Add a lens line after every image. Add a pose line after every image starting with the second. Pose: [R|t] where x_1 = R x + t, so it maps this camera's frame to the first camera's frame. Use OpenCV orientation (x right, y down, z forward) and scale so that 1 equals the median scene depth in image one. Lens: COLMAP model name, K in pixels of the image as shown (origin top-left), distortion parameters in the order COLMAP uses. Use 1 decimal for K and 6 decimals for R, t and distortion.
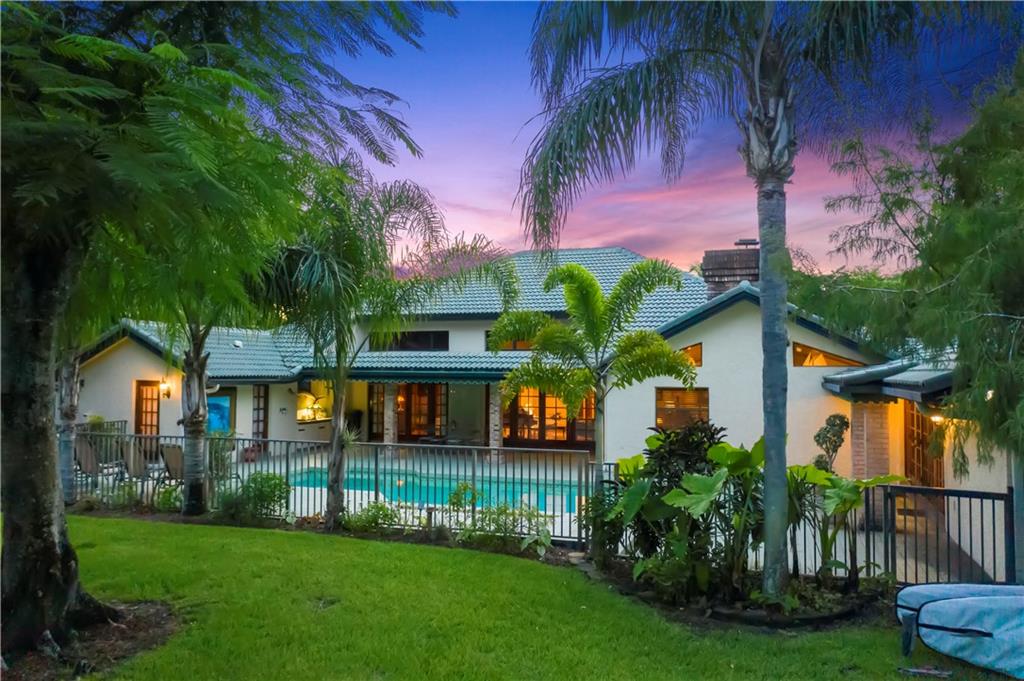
lens RADIAL K [[821.1, 0, 511.5], [0, 821.1, 357.1], [0, 0, 1]] dist [-0.004009, 0.003114]
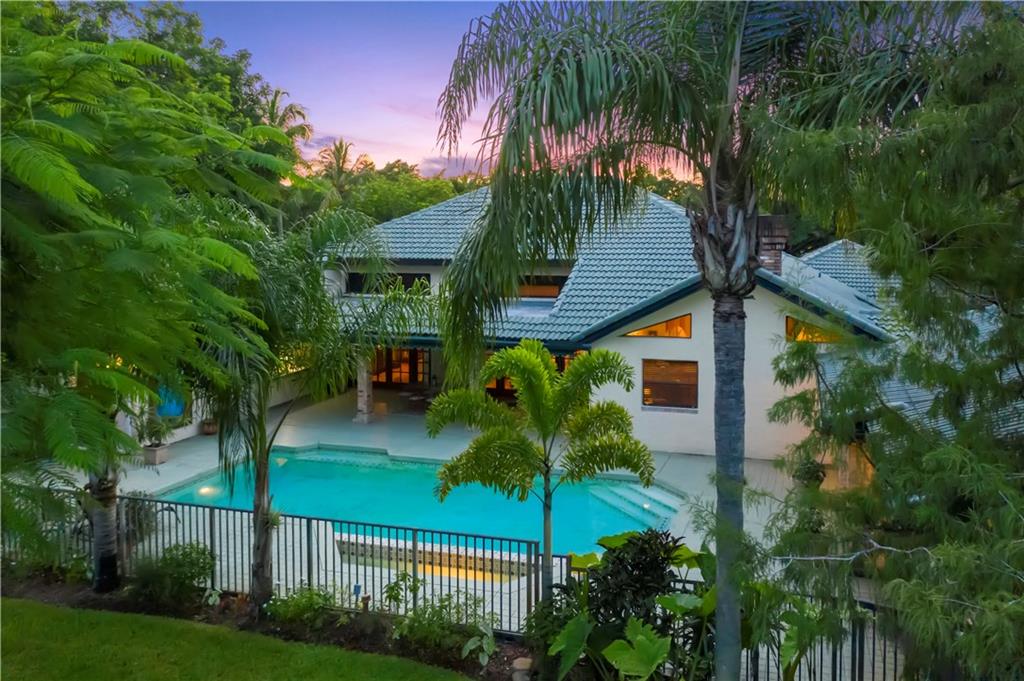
lens RADIAL K [[856.2, 0, 557.5], [0, 856.2, 339.3], [0, 0, 1]] dist [-0.010662, 0.002436]
pose [[0.998515, -0.007582, 0.053939, 0.065202], [0.002766, 0.996045, 0.088809, -0.188680], [-0.054399, -0.088528, 0.994587, 0.082194]]
